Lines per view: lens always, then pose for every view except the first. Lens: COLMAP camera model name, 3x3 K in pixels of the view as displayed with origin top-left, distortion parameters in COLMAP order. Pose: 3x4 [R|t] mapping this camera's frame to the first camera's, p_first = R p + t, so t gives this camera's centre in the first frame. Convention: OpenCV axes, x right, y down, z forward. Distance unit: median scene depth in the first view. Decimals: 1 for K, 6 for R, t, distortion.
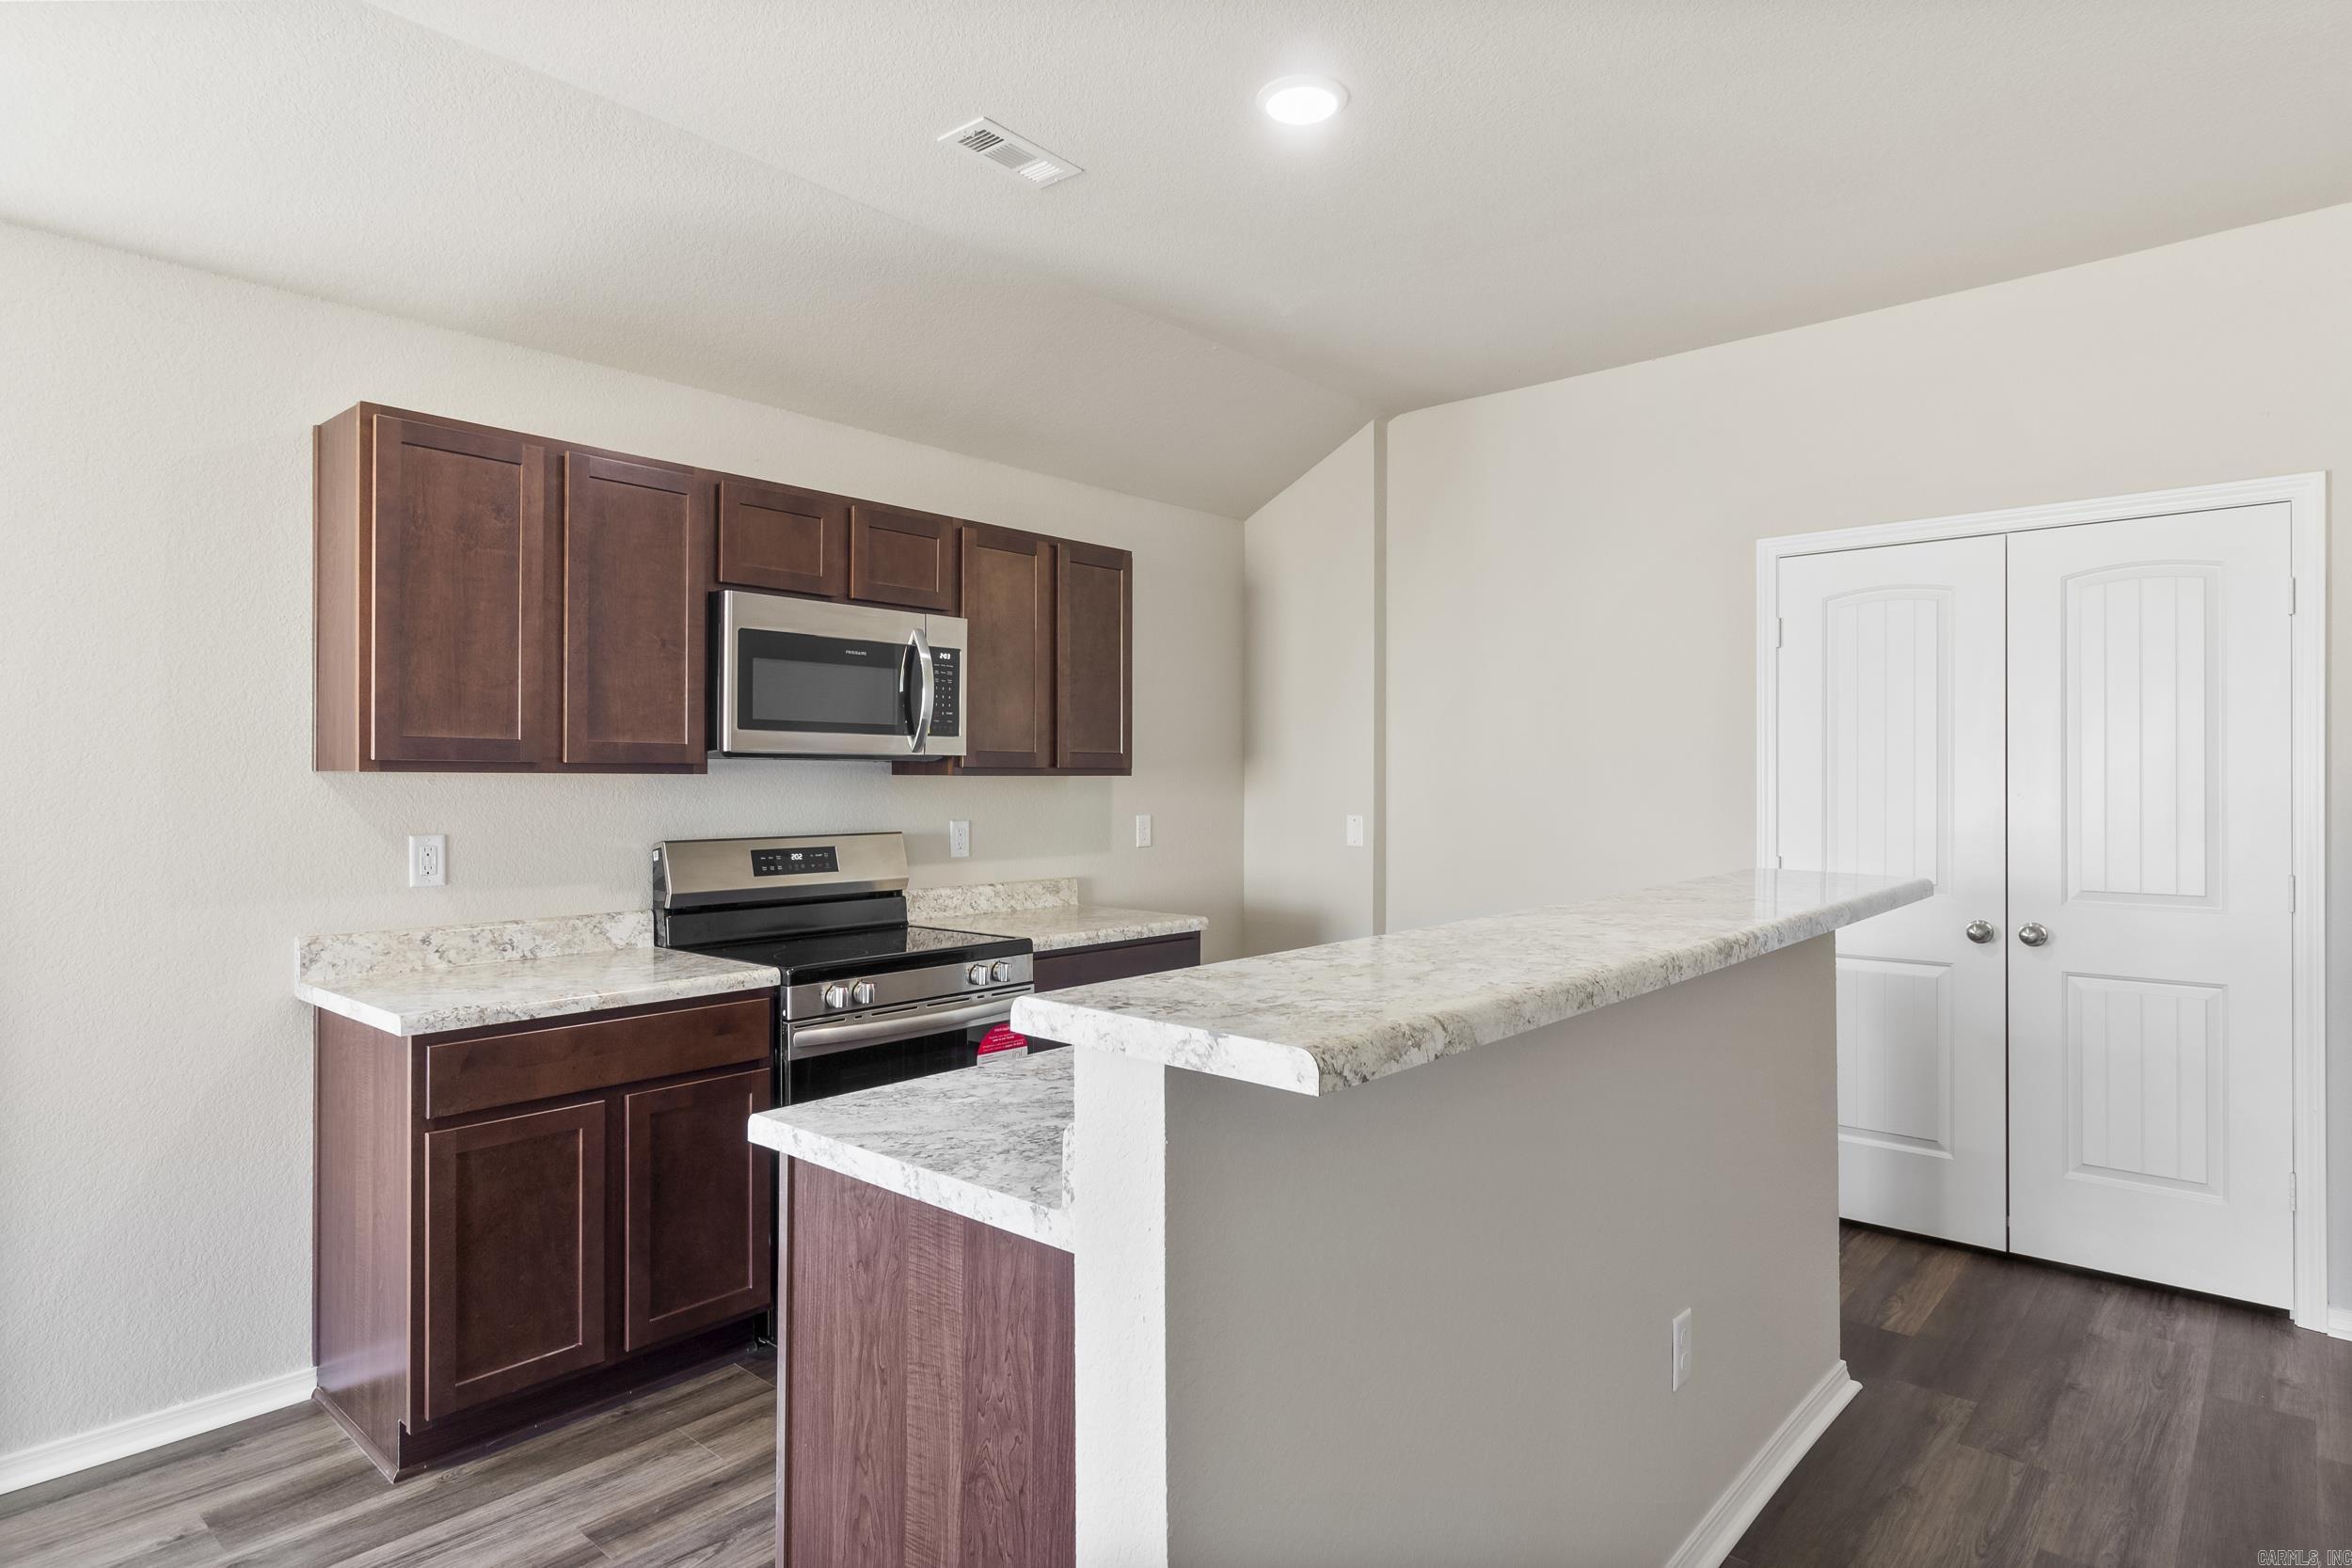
lens RADIAL K [[1327.1, 0, 1182.6], [0, 1327.1, 774.9], [0, 0, 1]] dist [0.030733, -0.025685]
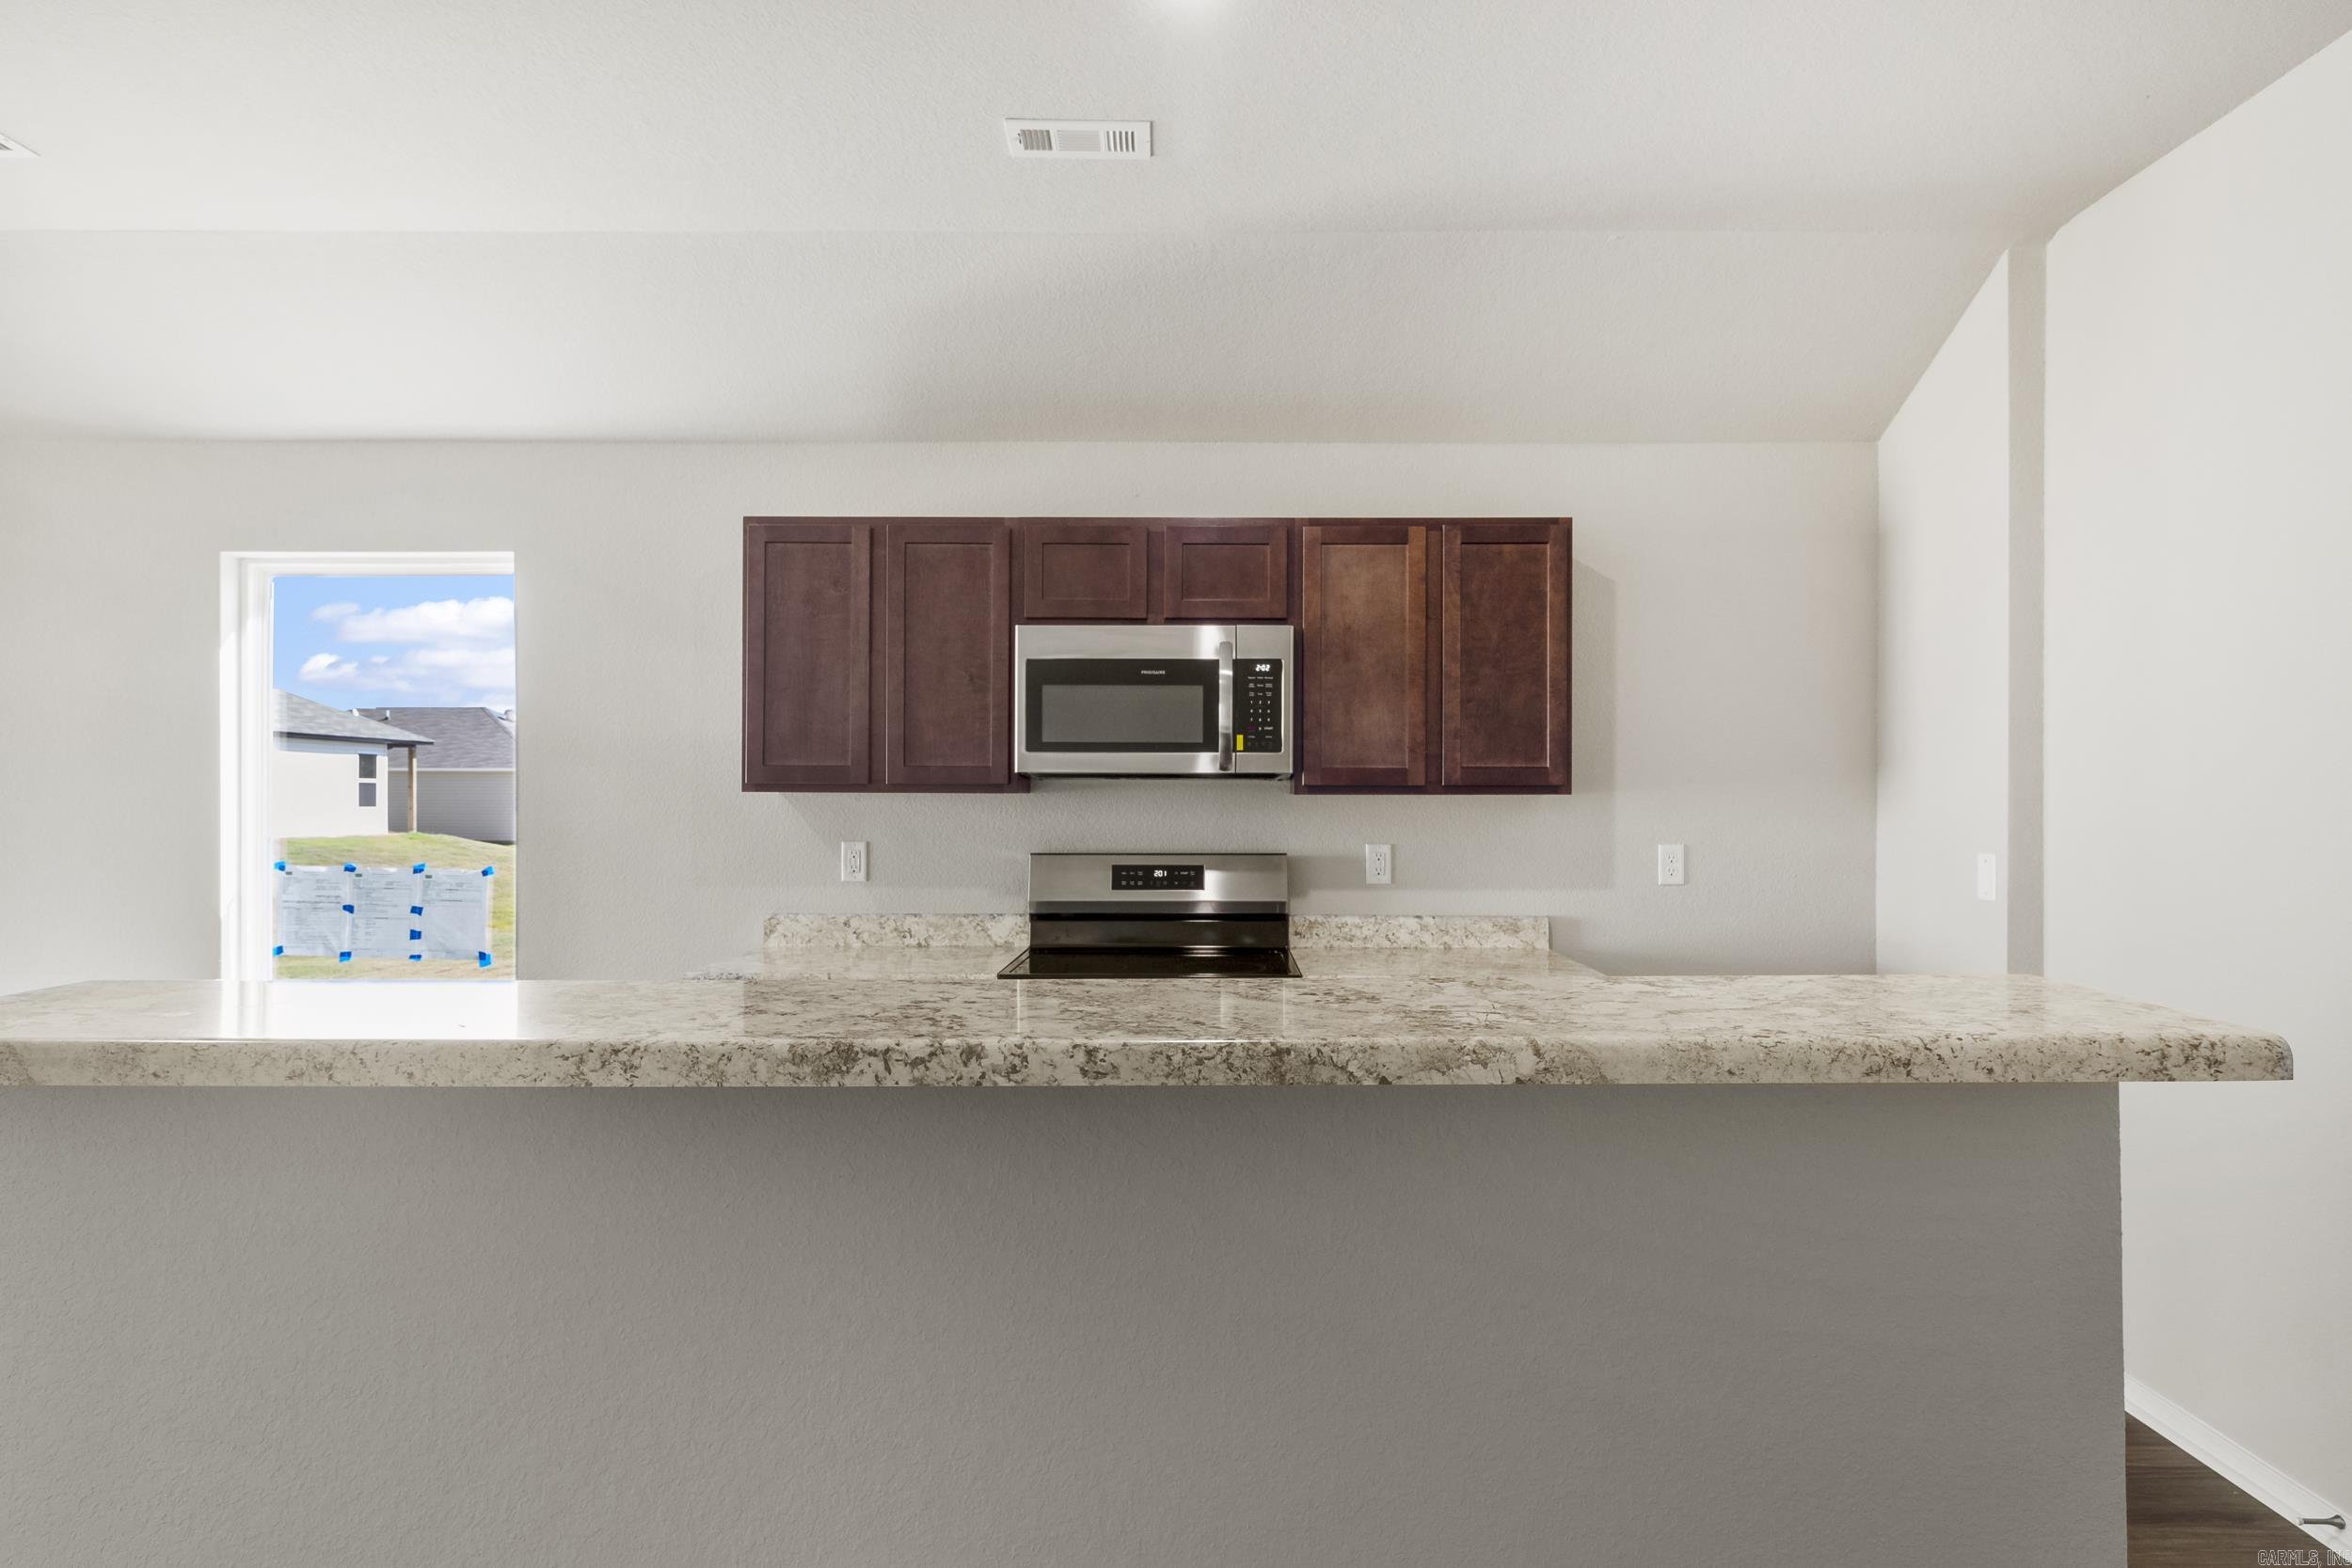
lens RADIAL K [[1327.1, 0, 1182.6], [0, 1327.1, 794.4], [0, 0, 1]] dist [0.030733, -0.025685]
pose [[0.641663, -0.003371, -0.766979, 0.523541], [0.000971, 0.999993, -0.003583, 0.004111], [0.766986, 0.001554, 0.641662, 0.361957]]
